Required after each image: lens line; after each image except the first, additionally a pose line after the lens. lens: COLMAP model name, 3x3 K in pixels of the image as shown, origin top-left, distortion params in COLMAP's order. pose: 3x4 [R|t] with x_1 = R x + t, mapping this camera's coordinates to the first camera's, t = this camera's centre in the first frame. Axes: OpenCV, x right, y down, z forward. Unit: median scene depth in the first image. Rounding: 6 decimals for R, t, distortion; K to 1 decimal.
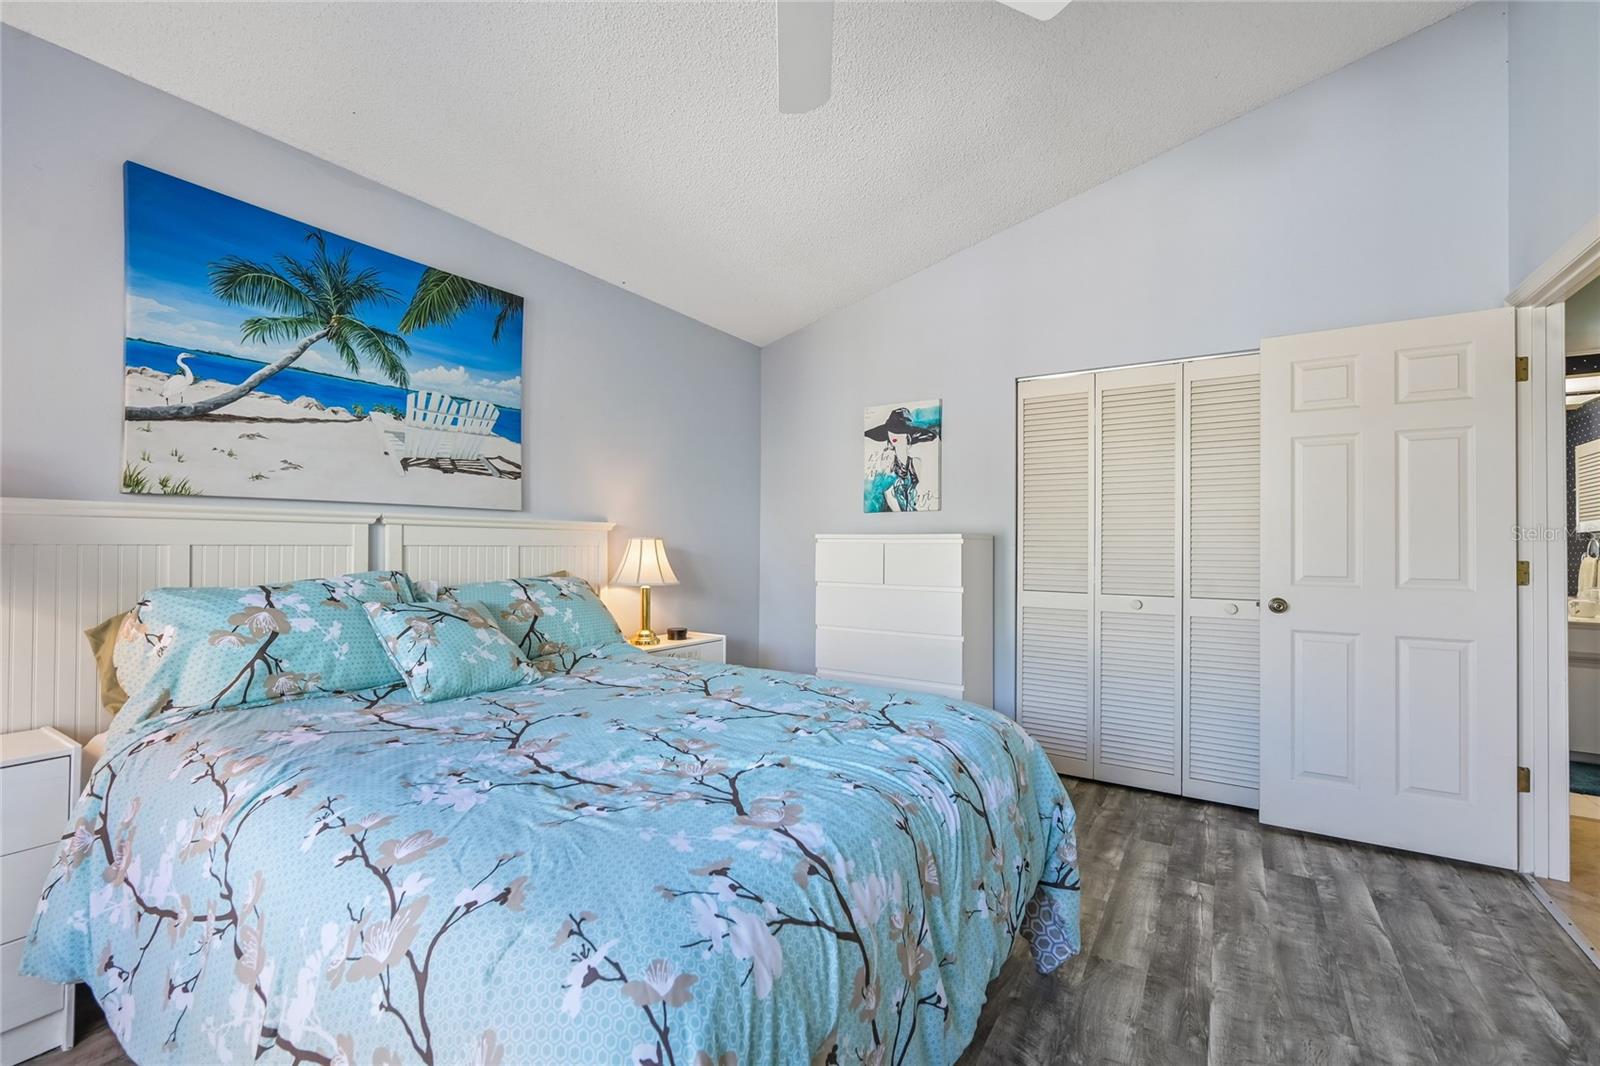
lens RADIAL K [[665.8, 0, 799.0], [0, 665.8, 536.5], [0, 0, 1]] dist [-0.001812, -0.000019]
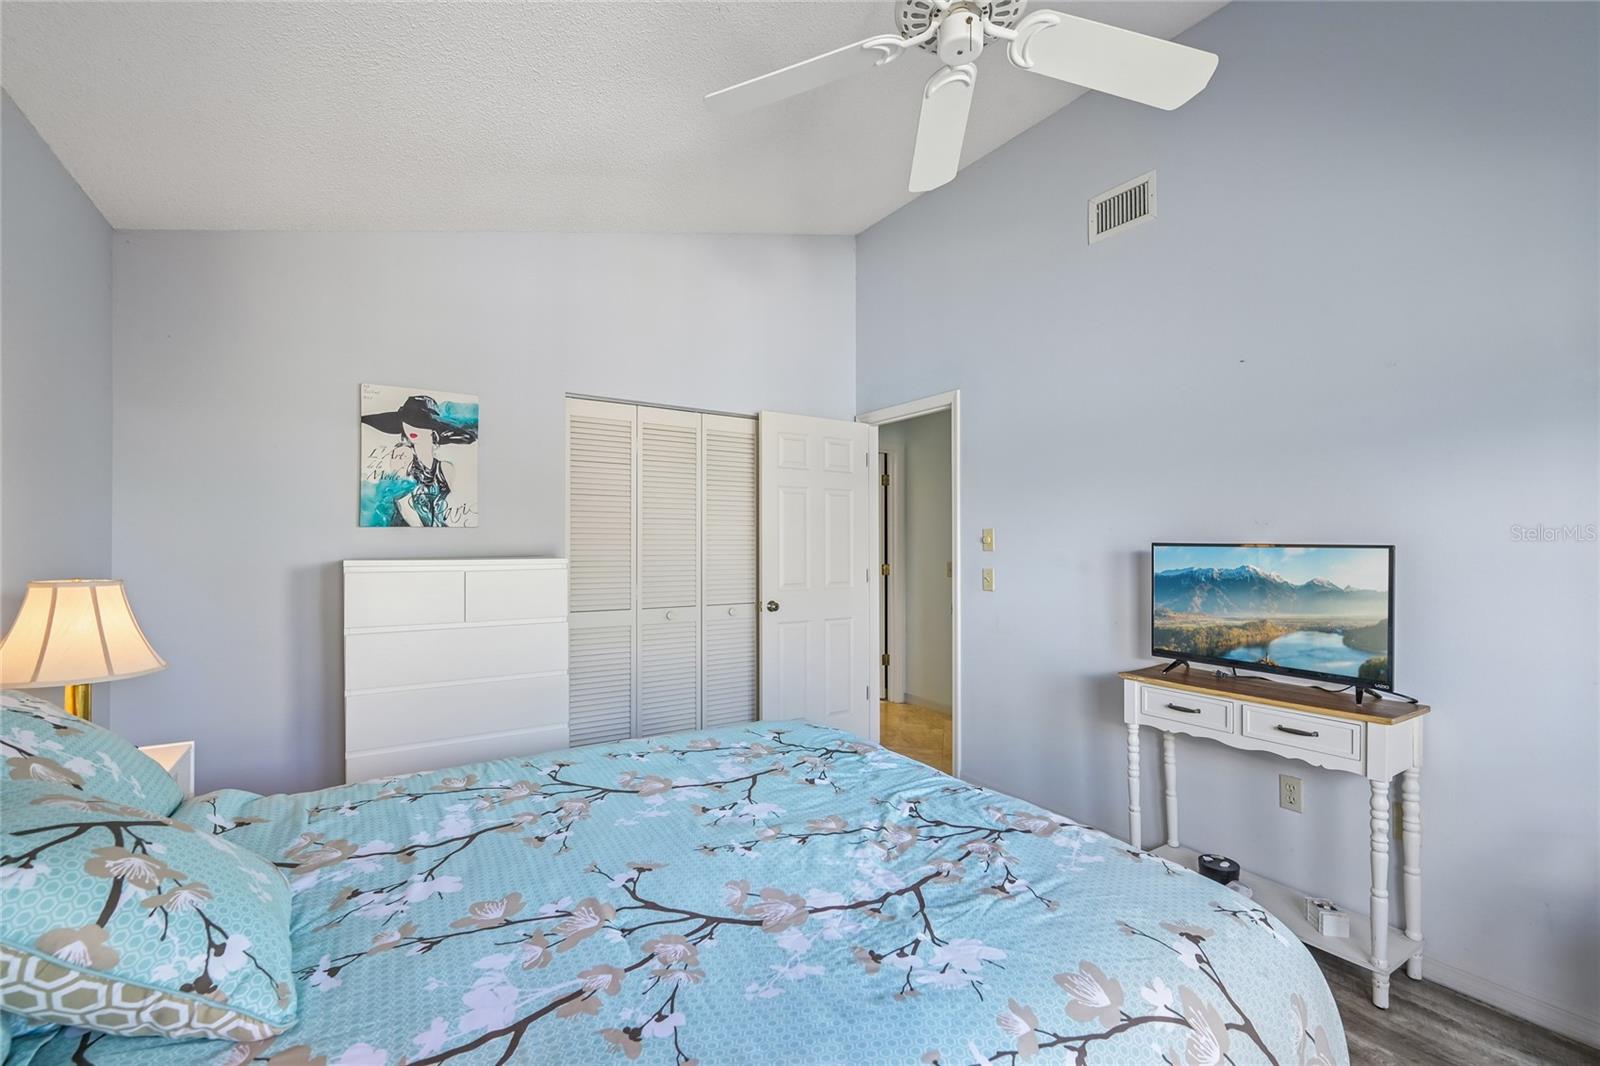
lens RADIAL K [[690.8, 0, 800.0], [0, 690.8, 533.0], [0, 0, 1]] dist [-0.000201, -0.000161]
pose [[0.411765, 0.007310, 0.911261, -0.420403], [-0.010375, 0.999941, -0.003333, -0.033359], [-0.911231, -0.008082, 0.411816, 0.262989]]
